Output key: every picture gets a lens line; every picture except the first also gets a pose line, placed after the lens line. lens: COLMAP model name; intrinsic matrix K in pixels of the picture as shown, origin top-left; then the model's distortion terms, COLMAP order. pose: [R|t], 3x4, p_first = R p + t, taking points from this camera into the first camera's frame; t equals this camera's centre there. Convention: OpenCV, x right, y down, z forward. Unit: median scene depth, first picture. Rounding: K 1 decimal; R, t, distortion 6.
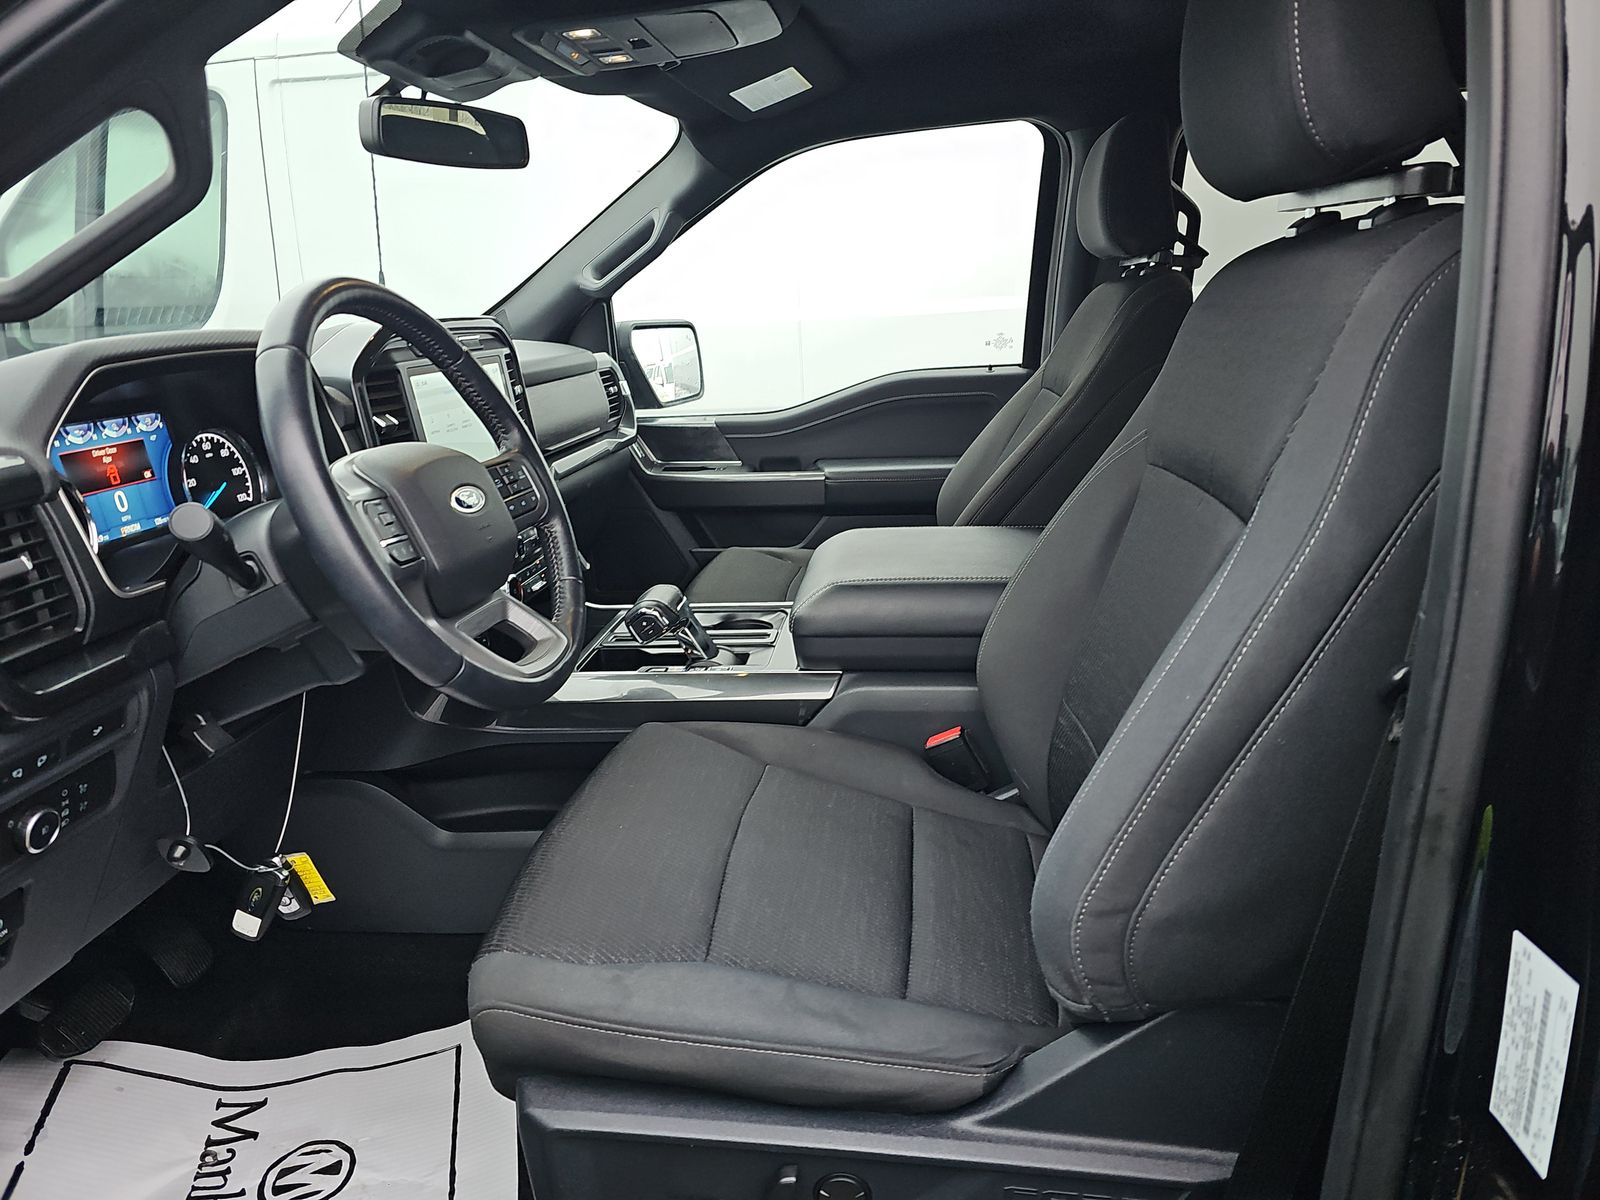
lens RADIAL K [[1018.7, 0, 808.5], [0, 1018.7, 601.1], [0, 0, 1]] dist [0.046245, -0.040247]
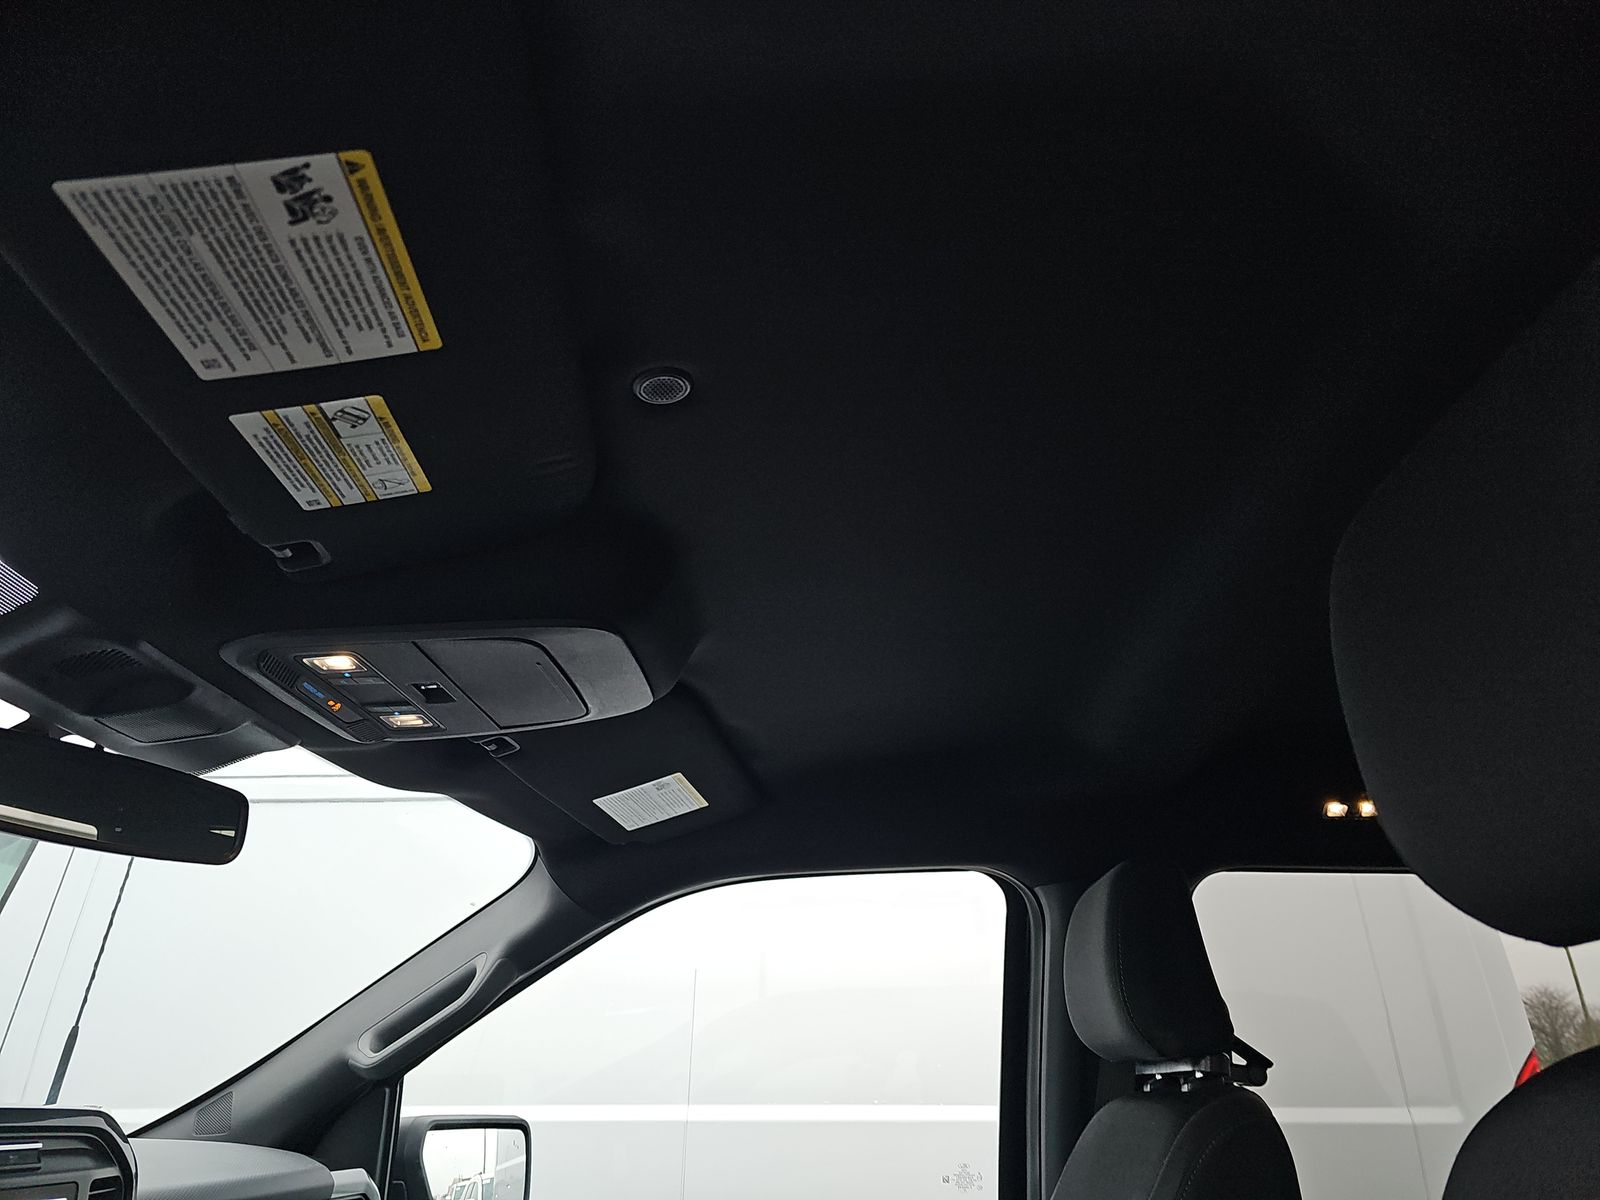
lens RADIAL K [[1080.3, 0, 828.4], [0, 1080.3, 601.8], [0, 0, 1]] dist [0.045278, -0.045511]
pose [[0.994945, 0.080927, 0.059450, 0.031194], [-0.022768, 0.758414, -0.651375, -0.090381], [-0.097801, 0.646729, 0.756424, 0.276644]]
